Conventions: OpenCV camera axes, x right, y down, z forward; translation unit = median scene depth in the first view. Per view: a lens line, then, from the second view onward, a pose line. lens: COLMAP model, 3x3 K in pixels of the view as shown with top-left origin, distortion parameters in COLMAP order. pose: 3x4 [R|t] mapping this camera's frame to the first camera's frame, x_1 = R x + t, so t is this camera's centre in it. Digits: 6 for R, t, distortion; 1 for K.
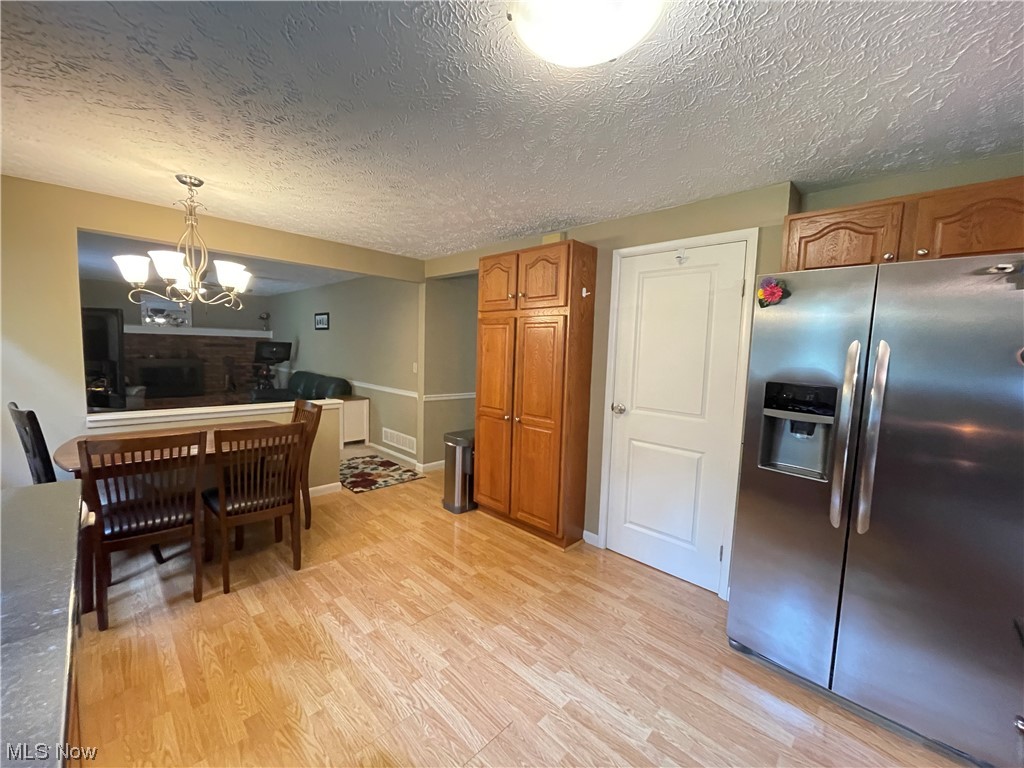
lens RADIAL K [[412.9, 0, 508.5], [0, 412.9, 382.9], [0, 0, 1]] dist [0.000036, 0.000236]
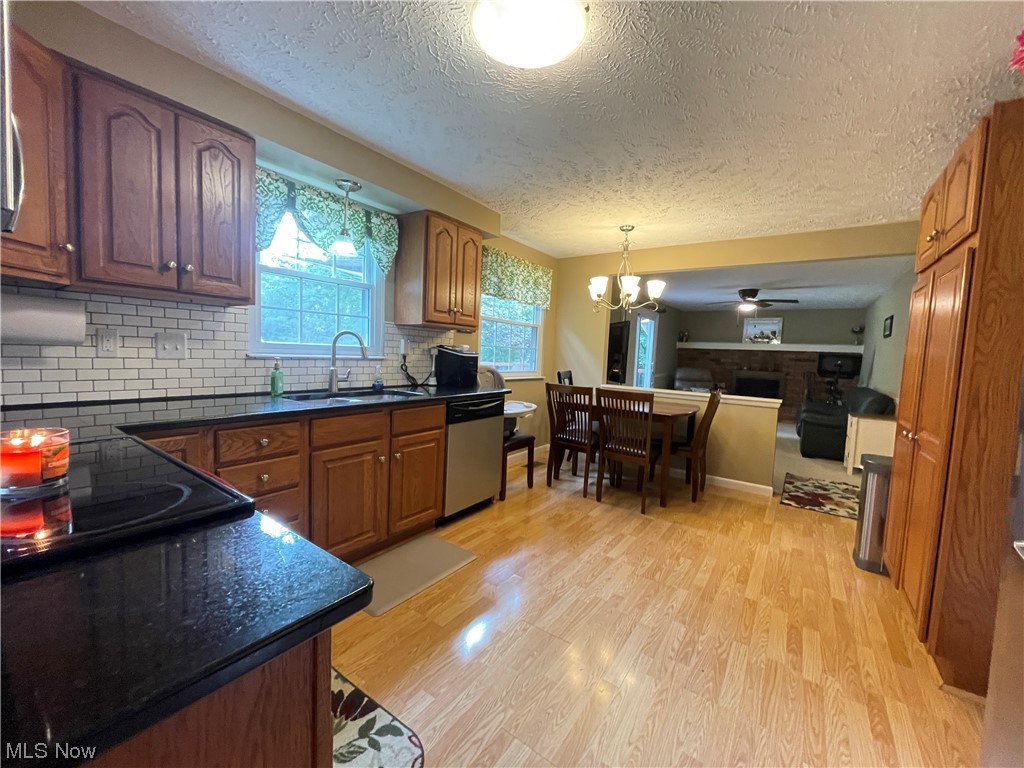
lens RADIAL K [[412.9, 0, 508.5], [0, 412.9, 382.9], [0, 0, 1]] dist [0.000036, 0.000236]
pose [[0.164599, 0.049680, -0.985109, 0.620562], [-0.121227, 0.992178, 0.029782, 0.075012], [0.978883, 0.114520, 0.169334, 0.348187]]
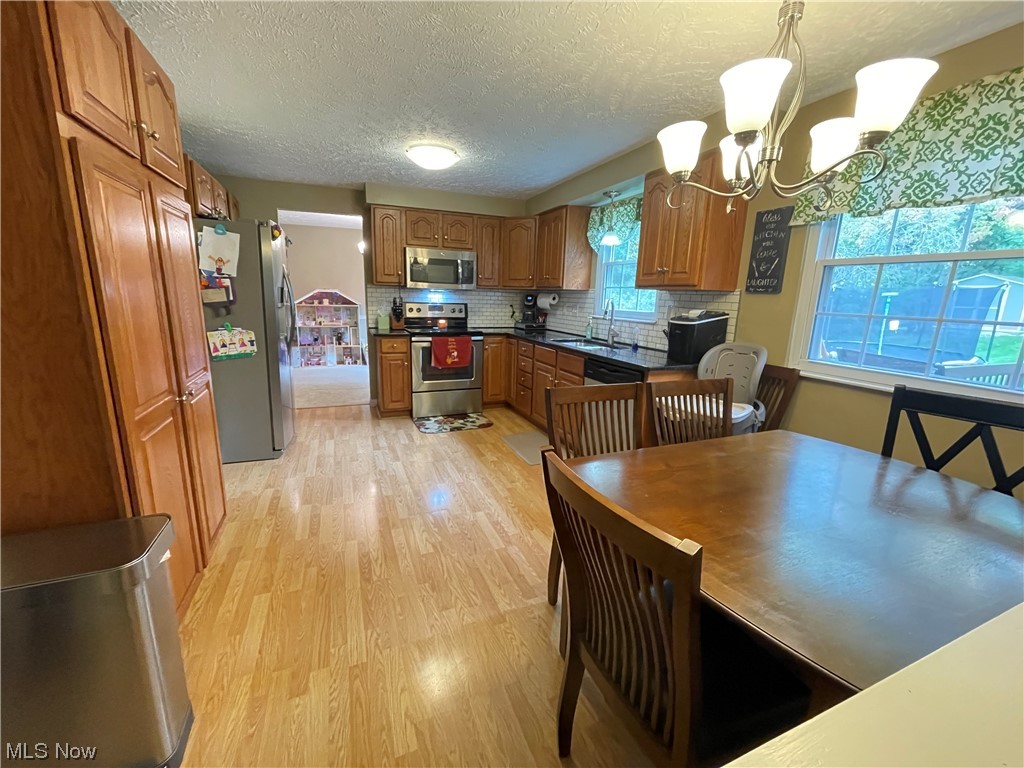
lens RADIAL K [[412.9, 0, 508.5], [0, 412.9, 382.9], [0, 0, 1]] dist [0.000036, 0.000236]
pose [[-0.918551, -0.135672, 0.371292, -0.648907], [-0.021287, 0.954872, 0.296253, -0.104843], [-0.394730, 0.264220, -0.879987, 1.535906]]
